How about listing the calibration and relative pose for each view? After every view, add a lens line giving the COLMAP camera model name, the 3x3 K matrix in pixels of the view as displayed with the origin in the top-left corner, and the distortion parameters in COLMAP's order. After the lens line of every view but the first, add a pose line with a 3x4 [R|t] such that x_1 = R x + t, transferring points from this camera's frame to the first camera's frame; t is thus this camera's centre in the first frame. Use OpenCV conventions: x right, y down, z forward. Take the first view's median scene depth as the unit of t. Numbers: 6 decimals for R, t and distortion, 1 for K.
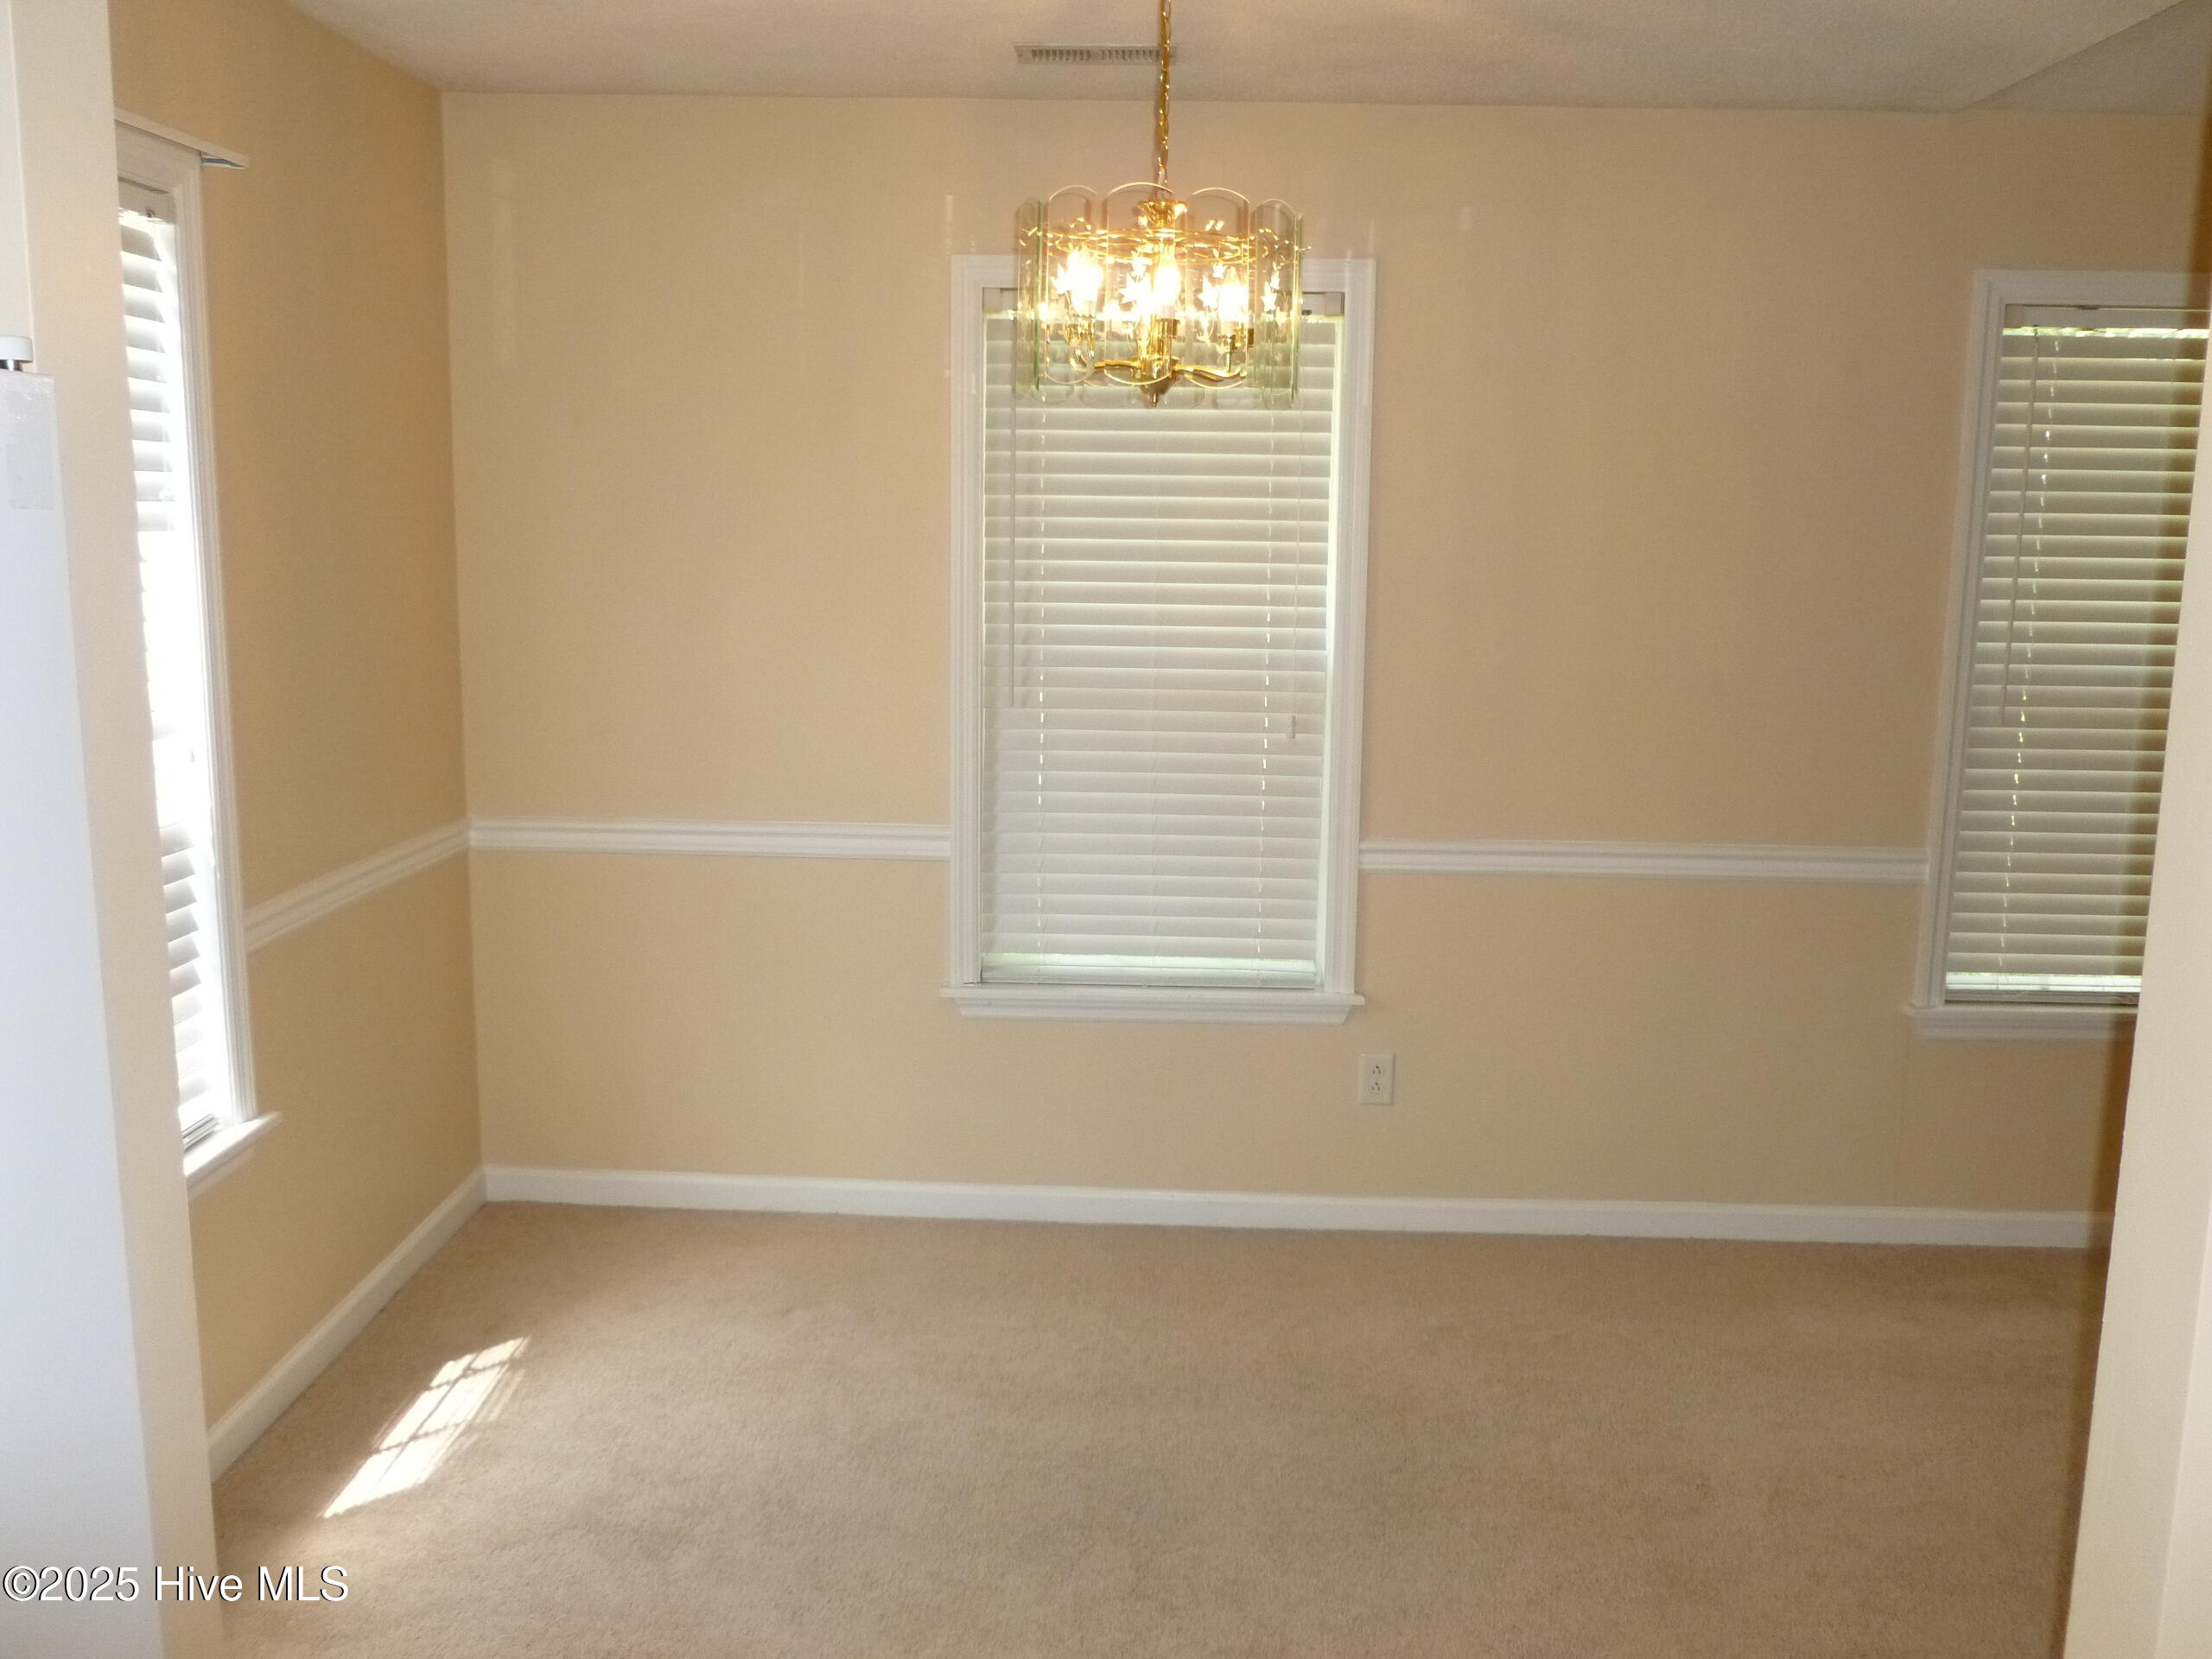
lens RADIAL K [[1858.0, 0, 1106.0], [0, 1858.0, 829.5], [0, 0, 1]] dist [-0.006658, -0.000510]
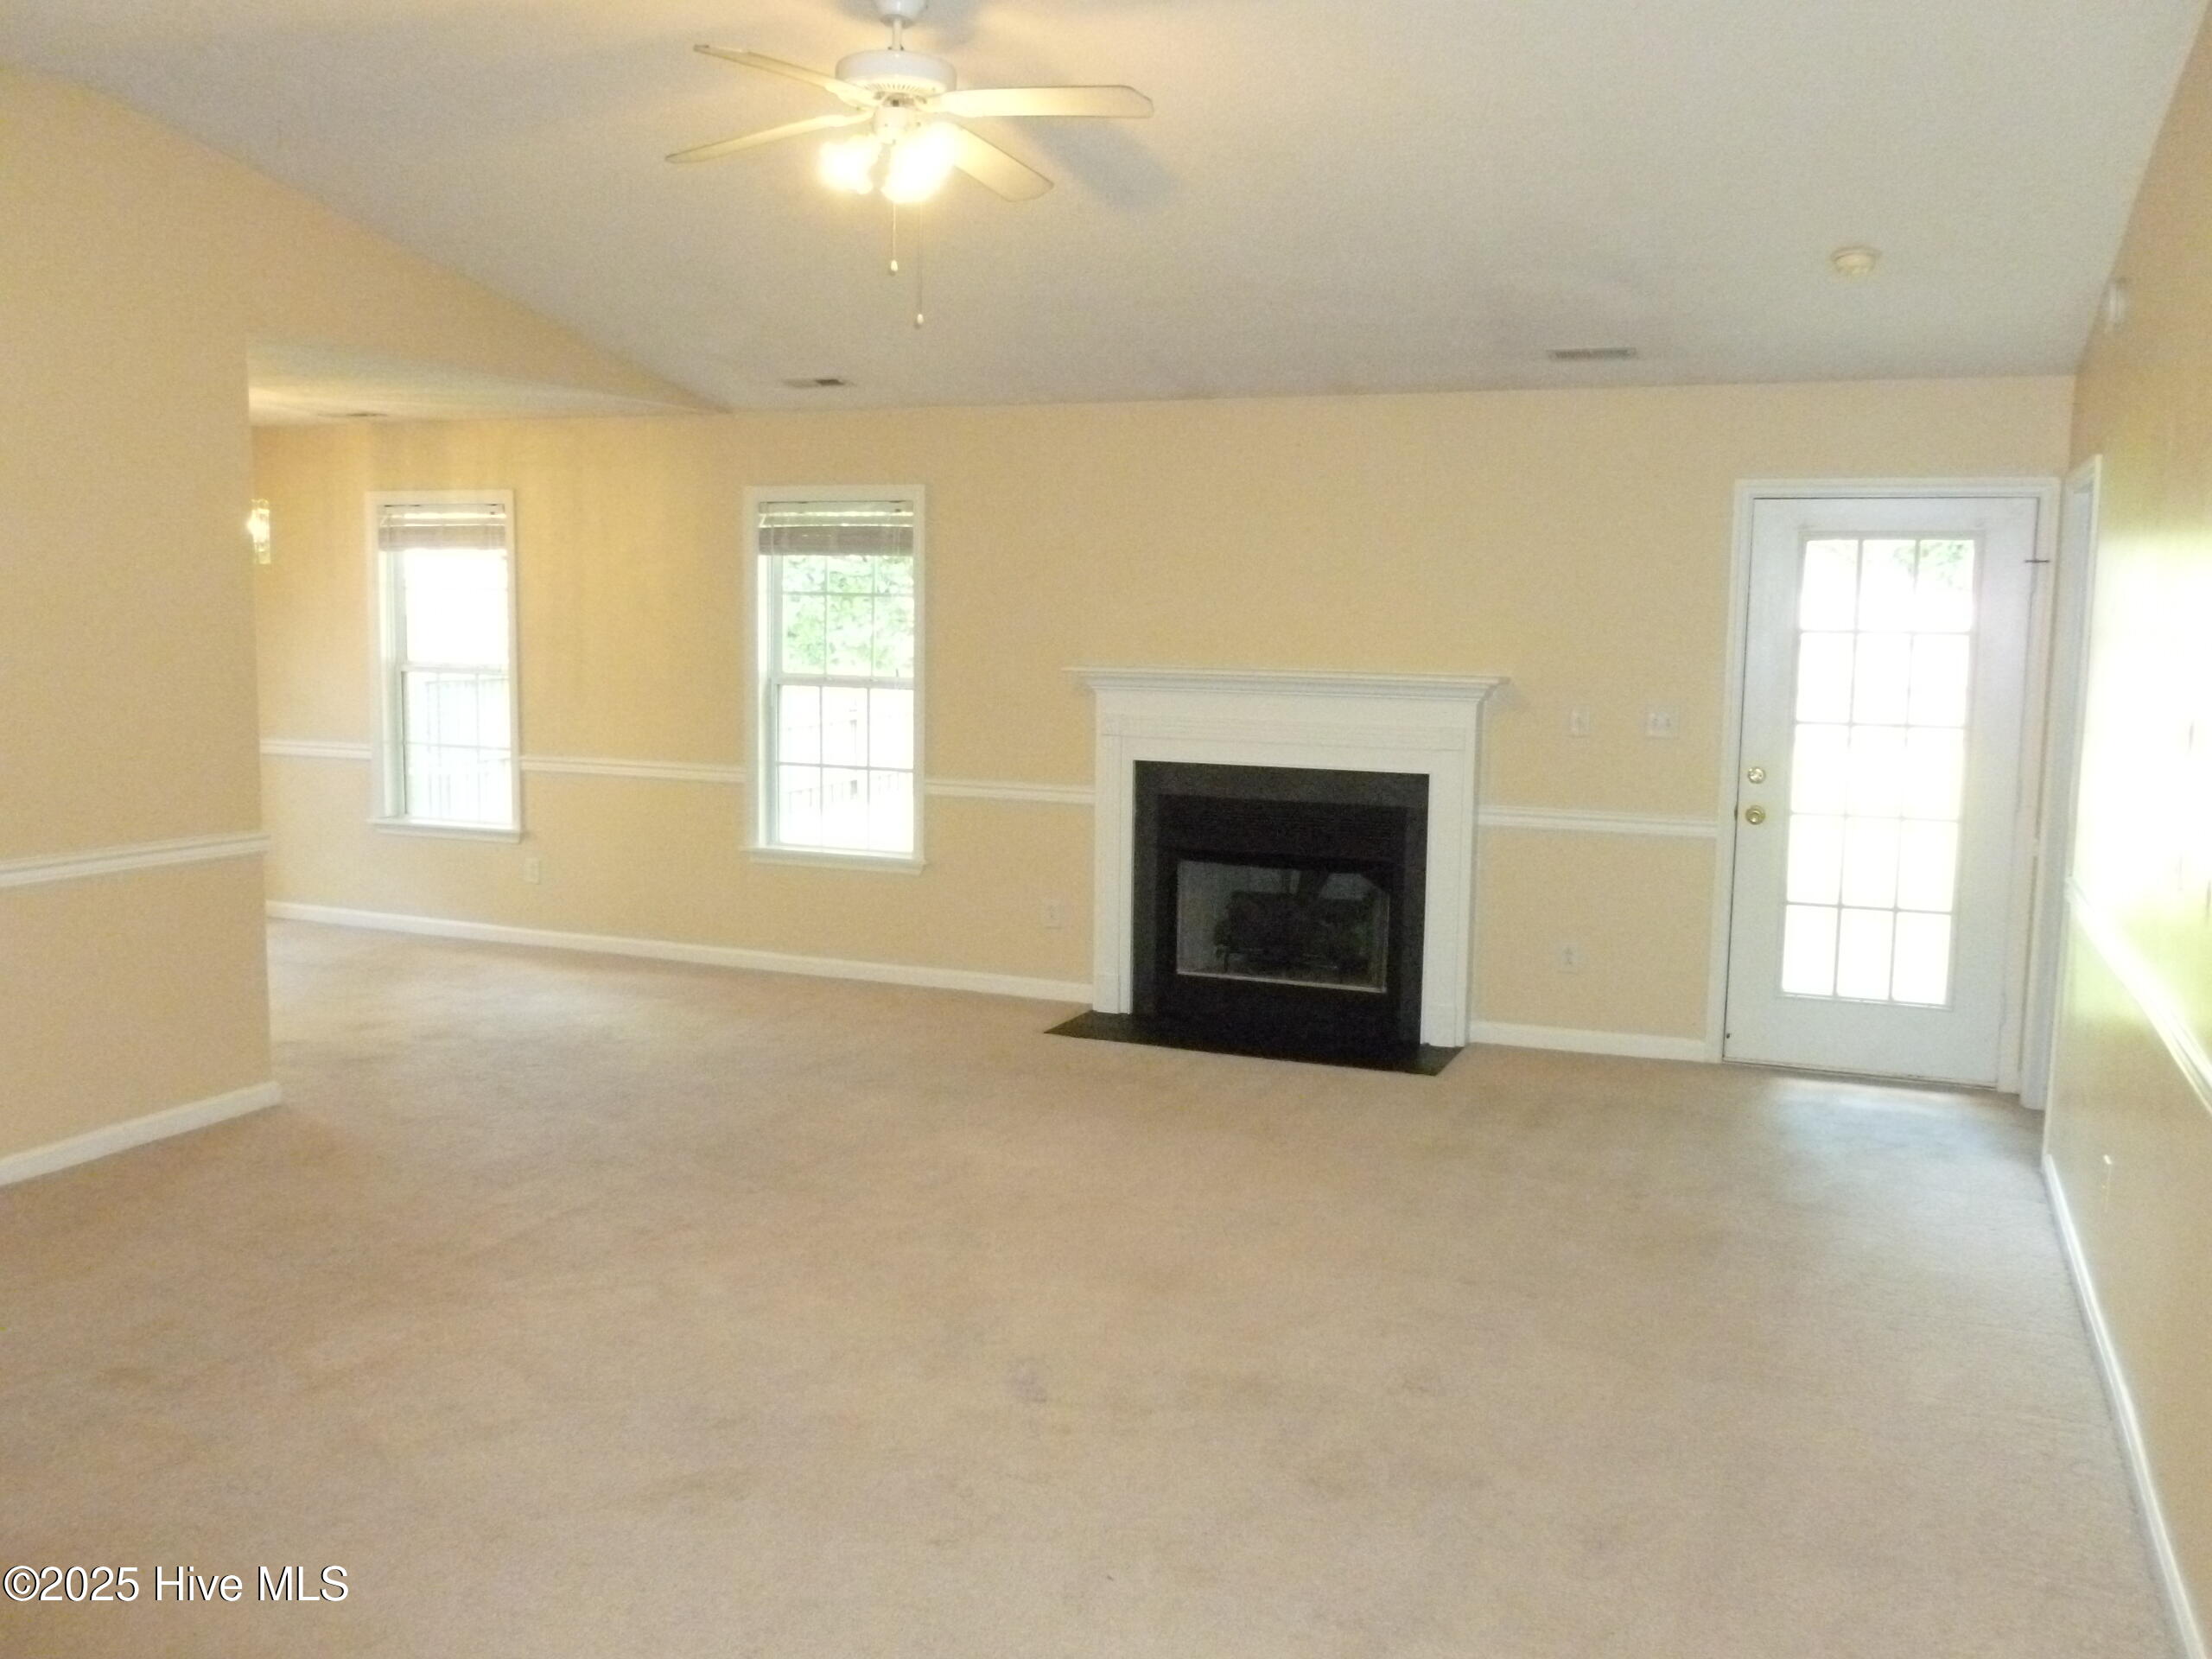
lens RADIAL K [[1858.0, 0, 1106.0], [0, 1858.0, 829.5], [0, 0, 1]] dist [-0.006658, -0.000510]
pose [[0.932540, 0.039027, -0.358951, 1.528907], [-0.032522, 0.999179, 0.024145, 0.016097], [0.359599, -0.010842, 0.933044, -0.750536]]
